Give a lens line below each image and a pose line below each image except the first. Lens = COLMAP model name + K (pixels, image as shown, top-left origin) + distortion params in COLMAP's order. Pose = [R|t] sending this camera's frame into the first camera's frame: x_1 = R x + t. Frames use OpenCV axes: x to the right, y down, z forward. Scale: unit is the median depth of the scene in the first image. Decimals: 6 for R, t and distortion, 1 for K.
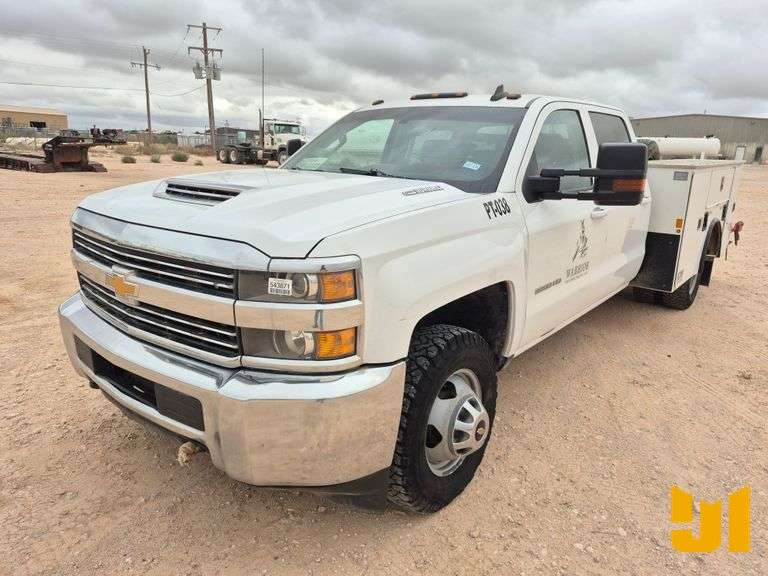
lens RADIAL K [[605.0, 0, 384.0], [0, 605.0, 288.0], [0, 0, 1]] dist [-0.000093, -0.001495]
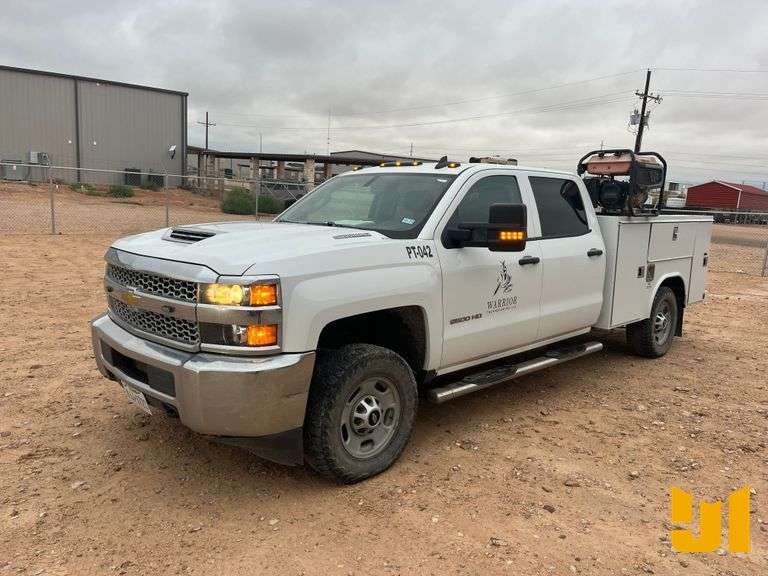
lens RADIAL K [[605.0, 0, 384.0], [0, 605.0, 288.0], [0, 0, 1]] dist [-0.000093, -0.001495]
pose [[0.996419, 0.015542, -0.083115, 0.249407], [-0.022986, 0.995733, -0.089367, 0.074446], [0.081371, 0.090958, 0.992525, -0.332030]]
